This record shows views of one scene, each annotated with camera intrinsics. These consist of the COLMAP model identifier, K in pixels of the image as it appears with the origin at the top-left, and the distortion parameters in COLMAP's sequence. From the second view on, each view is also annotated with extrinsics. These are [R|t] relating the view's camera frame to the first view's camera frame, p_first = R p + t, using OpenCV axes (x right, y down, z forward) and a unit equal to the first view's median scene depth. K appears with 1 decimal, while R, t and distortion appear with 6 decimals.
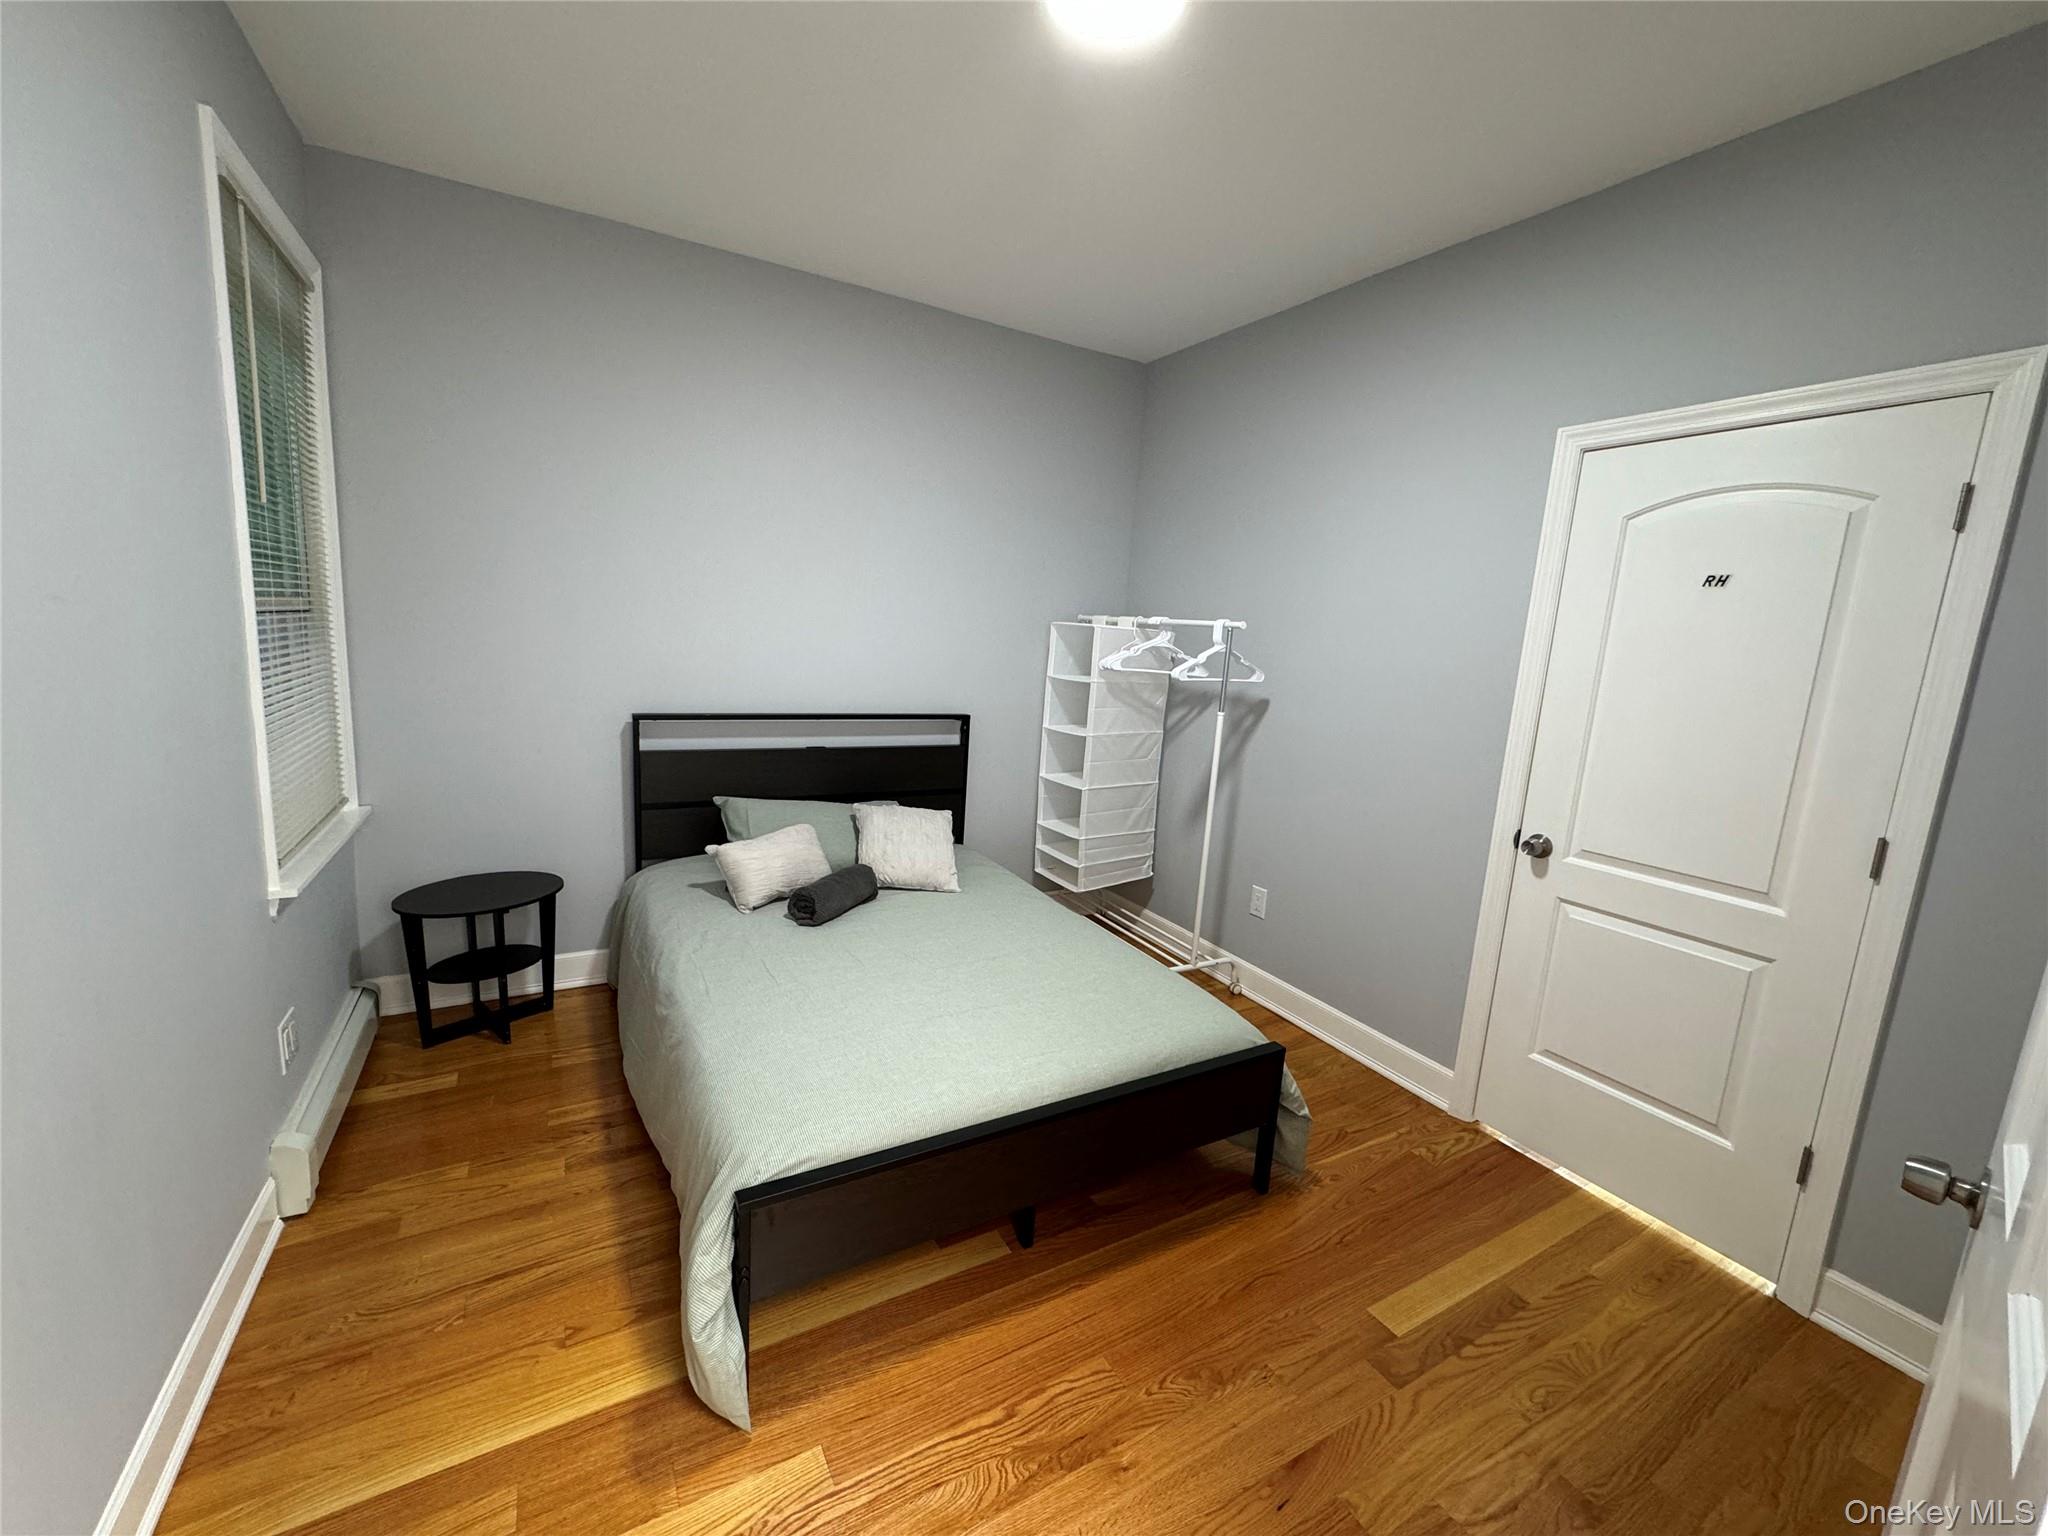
lens RADIAL K [[816.5, 0, 1024.5], [0, 816.5, 764.2], [0, 0, 1]] dist [-0.002253, 0.000449]
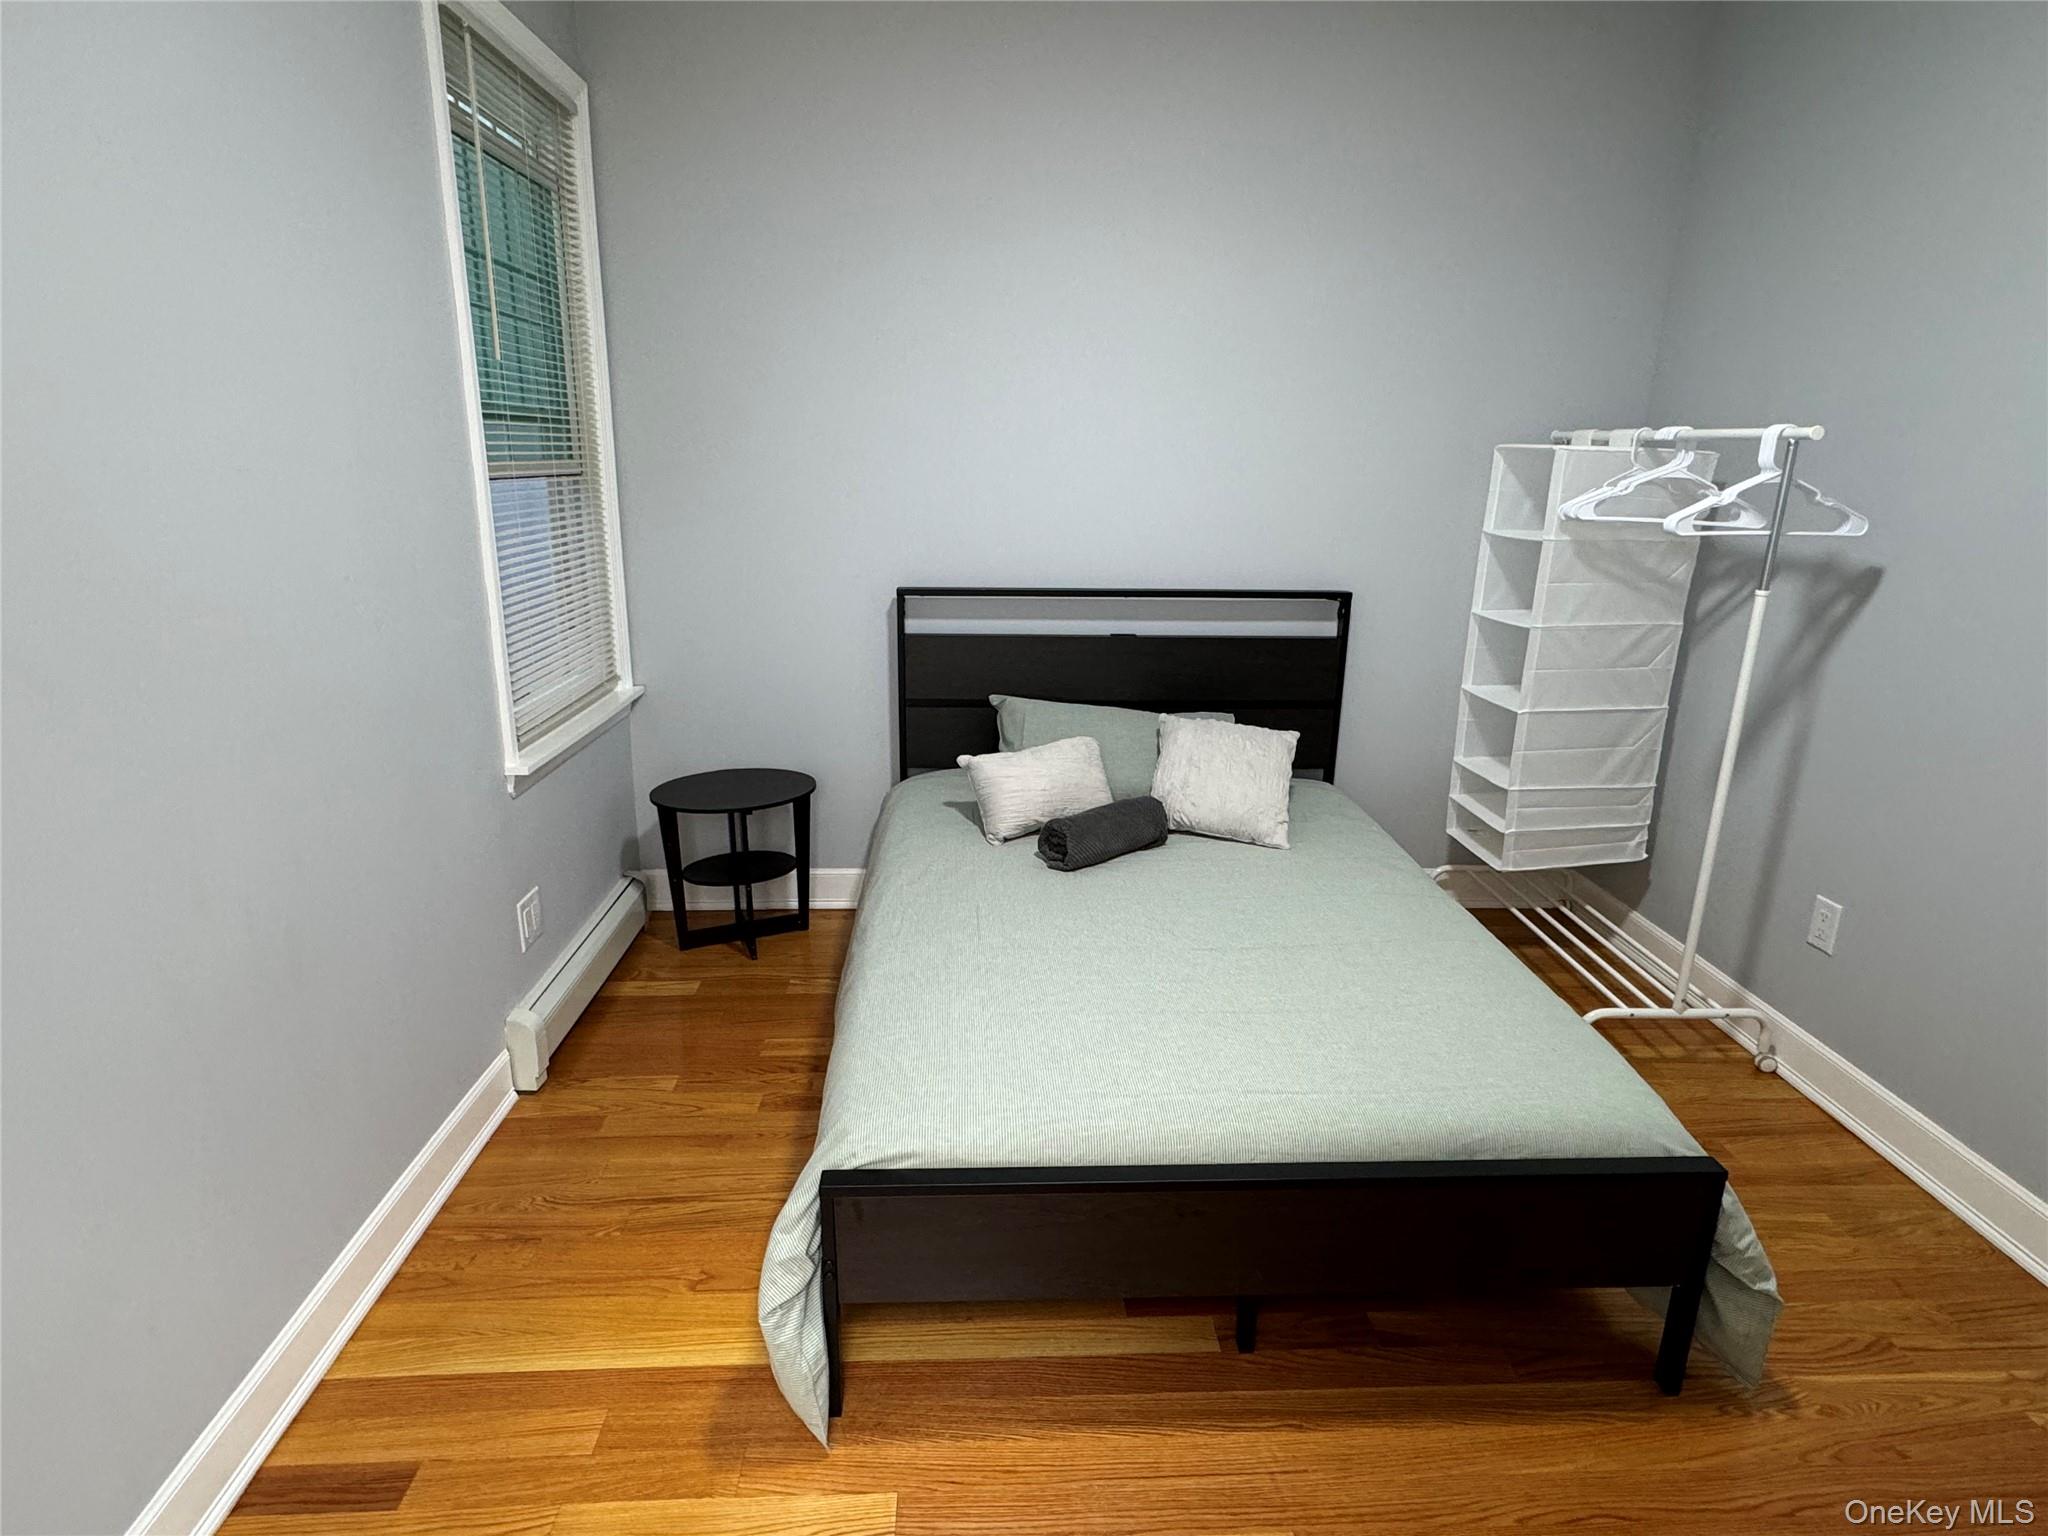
lens RADIAL K [[1117.5, 0, 1024.2], [0, 1117.5, 765.9], [0, 0, 1]] dist [-0.006472, 0.003795]
pose [[0.887574, 0.077833, -0.454043, 0.179641], [-0.035225, 0.994205, 0.101570, -0.002914], [0.459317, -0.074157, 0.885171, 0.072517]]
